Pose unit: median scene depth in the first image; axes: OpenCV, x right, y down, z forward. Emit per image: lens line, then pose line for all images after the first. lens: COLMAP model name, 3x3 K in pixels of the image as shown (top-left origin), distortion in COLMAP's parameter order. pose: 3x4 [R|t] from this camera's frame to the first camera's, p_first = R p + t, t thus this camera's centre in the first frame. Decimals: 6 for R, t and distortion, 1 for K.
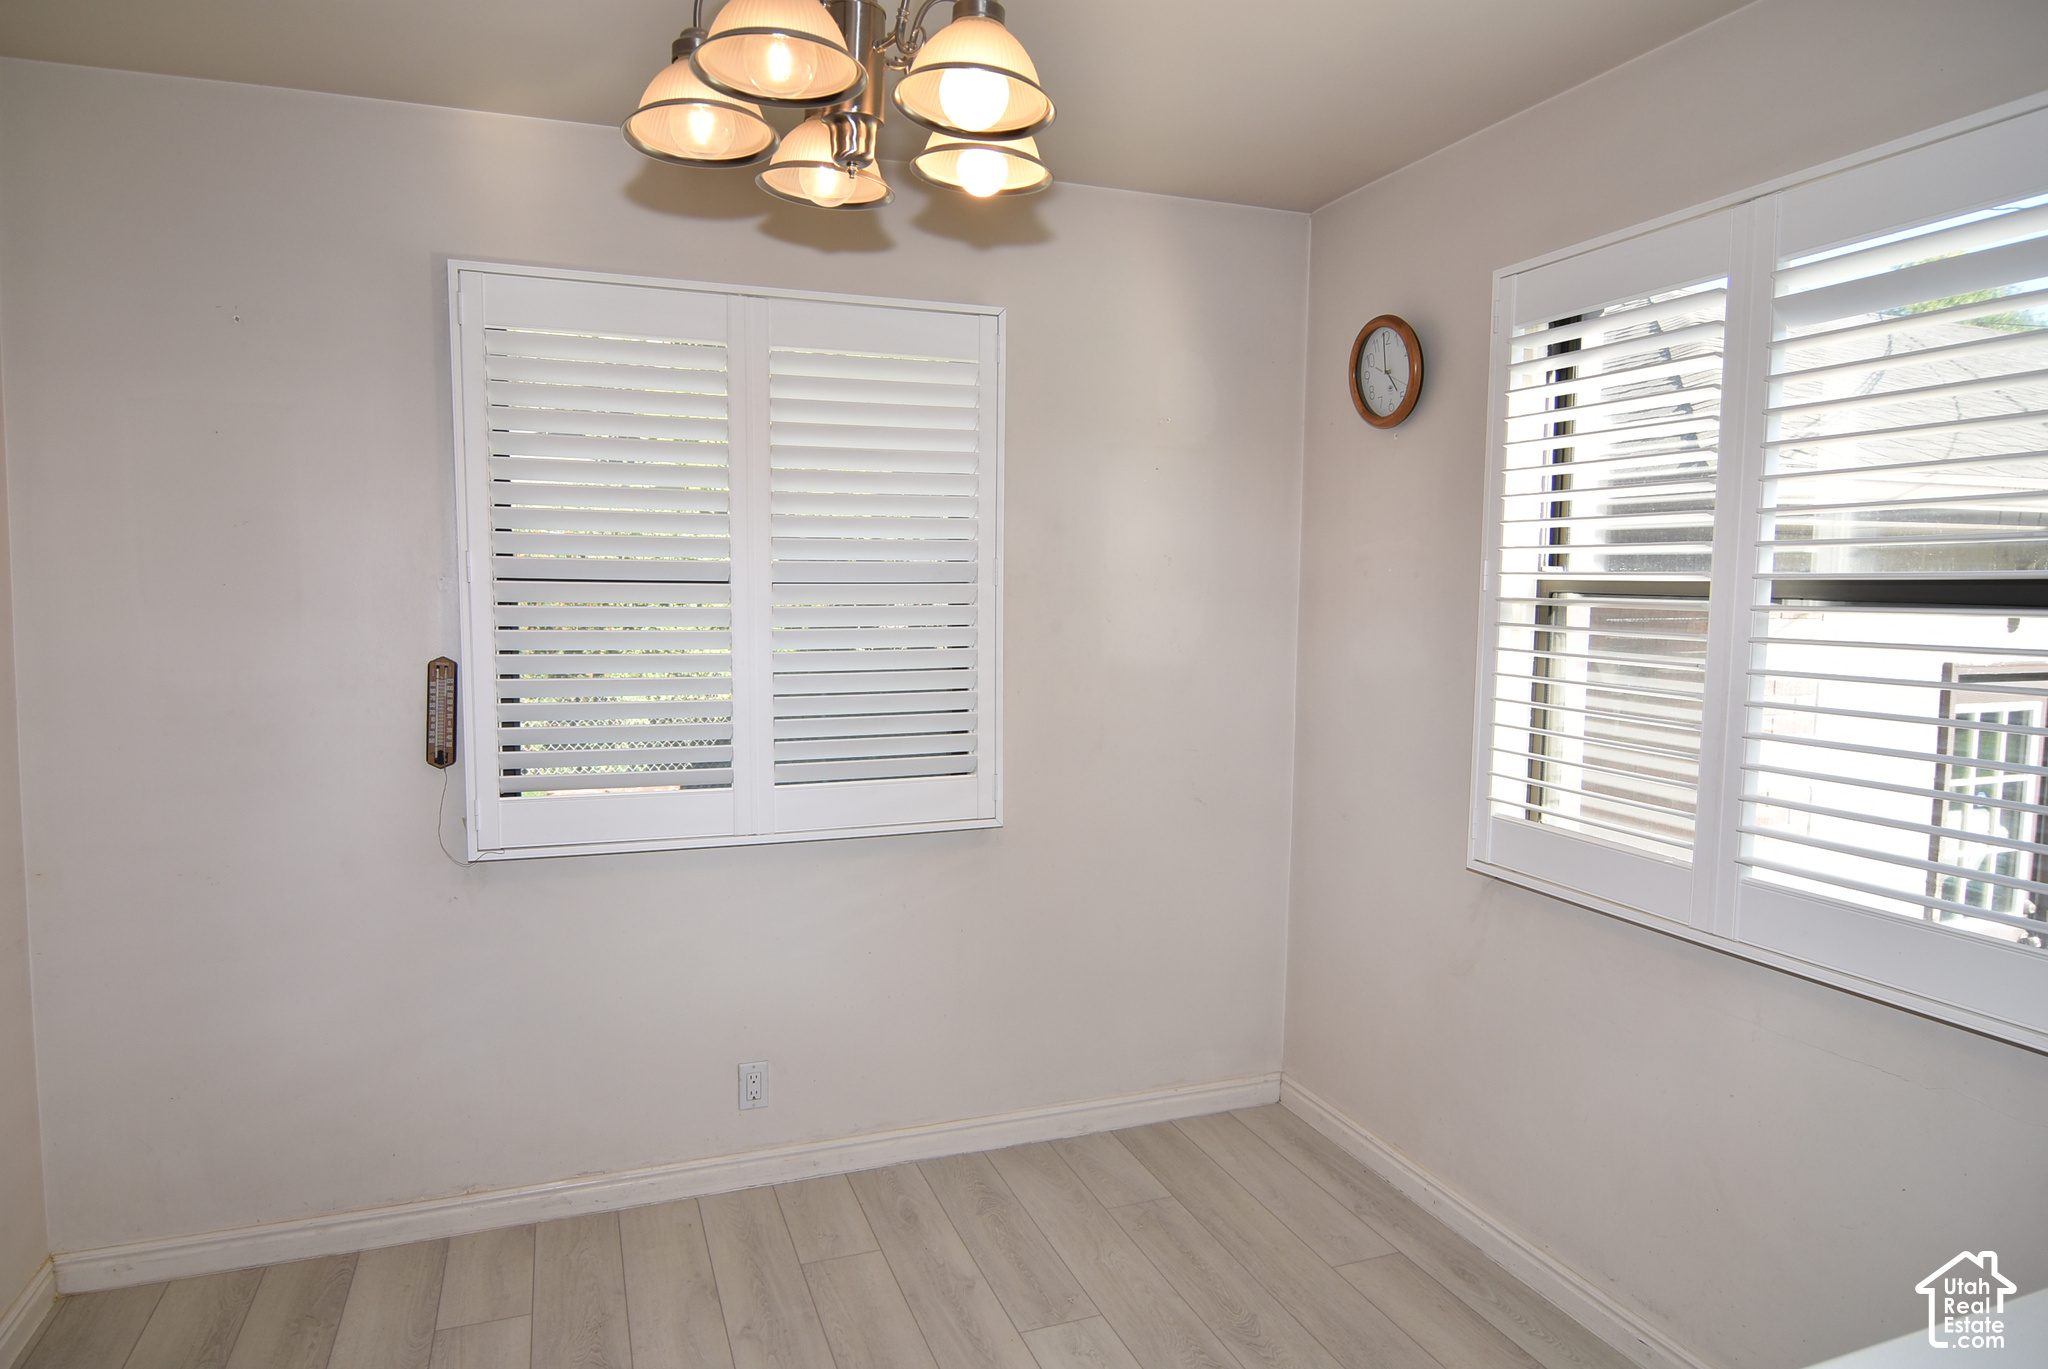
lens RADIAL K [[1231.6, 0, 1017.0], [0, 1231.6, 688.8], [0, 0, 1]] dist [-0.018363, -0.002165]
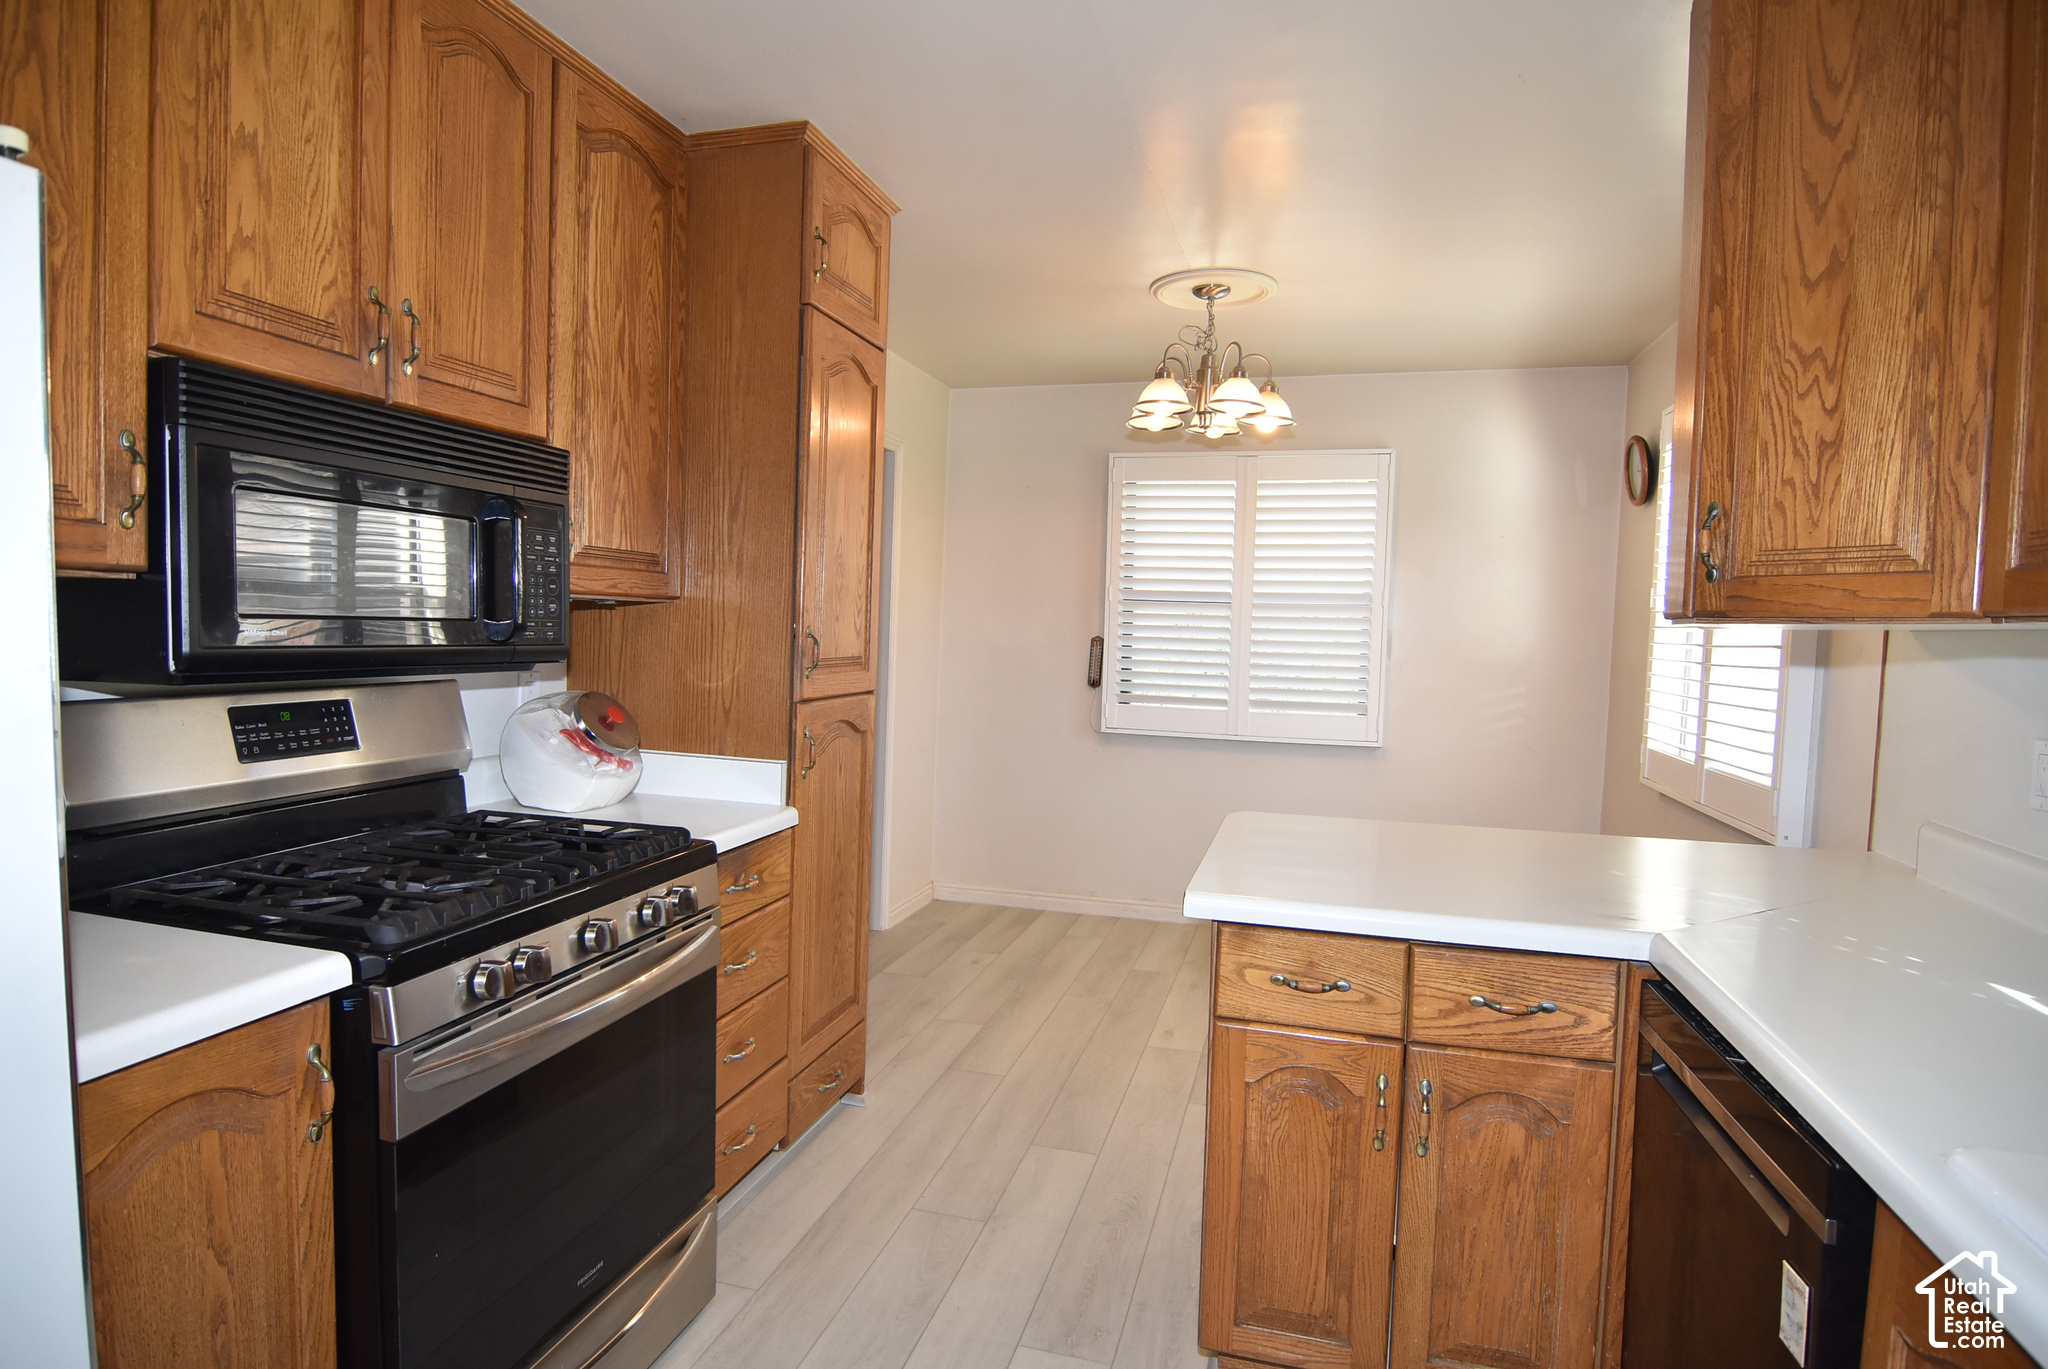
lens RADIAL K [[1102.7, 0, 1014.9], [0, 1102.7, 689.4], [0, 0, 1]] dist [-0.019962, -0.002049]
pose [[0.807952, 0.048491, -0.587249, 0.540103], [-0.074729, 0.996993, -0.020489, 0.114622], [0.584490, 0.060439, 0.809147, -0.625548]]
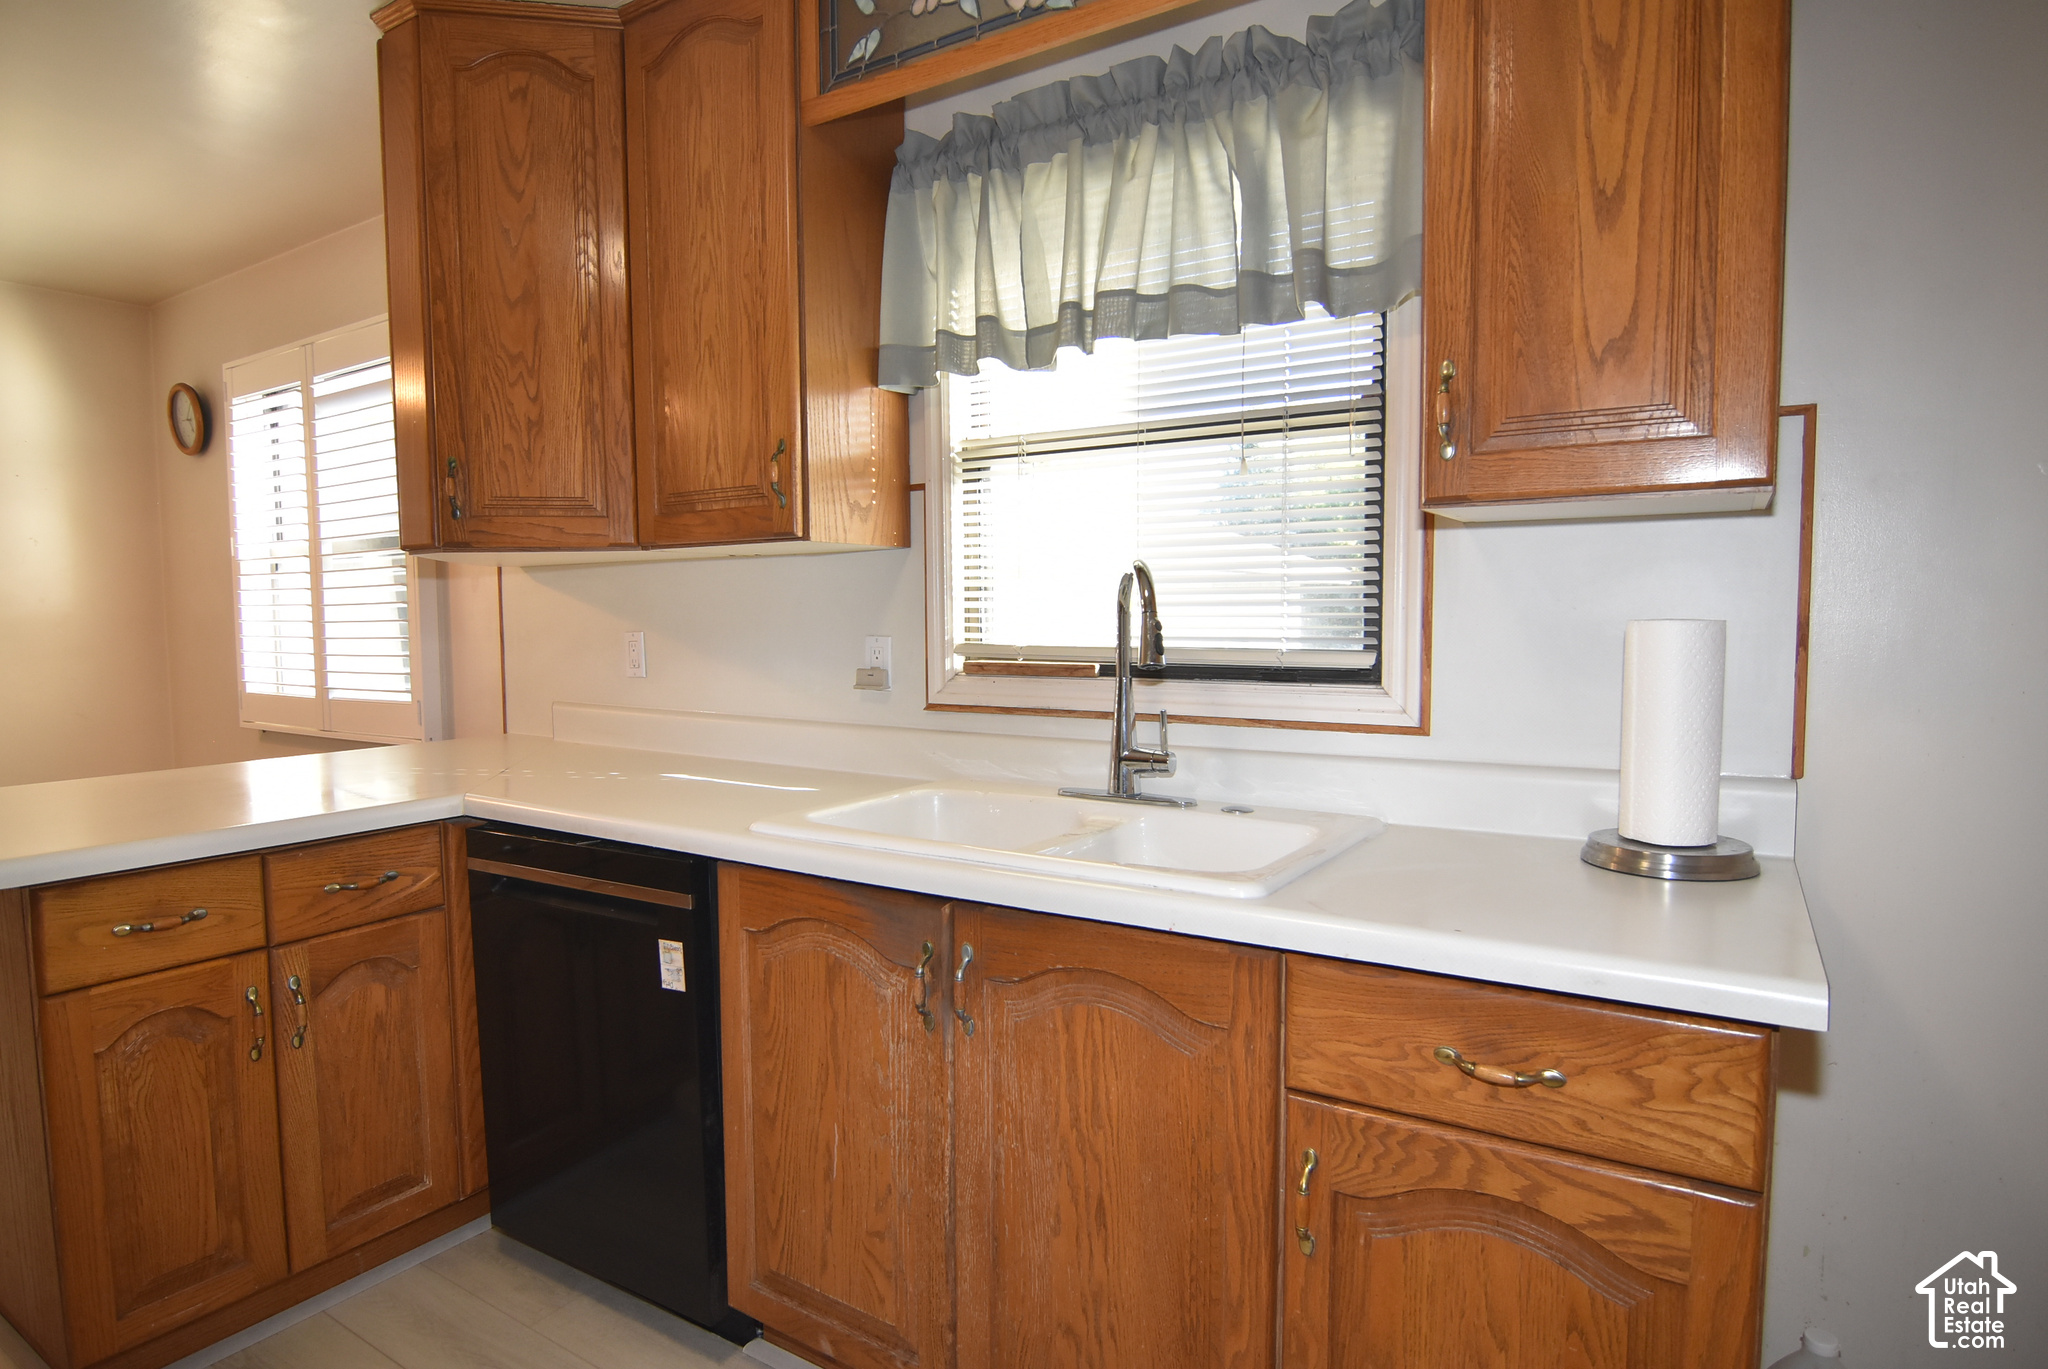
lens RADIAL K [[1102.7, 0, 1016.3], [0, 1102.7, 685.9], [0, 0, 1]] dist [-0.019962, -0.002049]
pose [[0.802057, -0.051395, 0.595032, 0.334006], [0.065318, 0.997863, -0.001854, 0.161265], [-0.593665, 0.040354, 0.803700, -0.776079]]
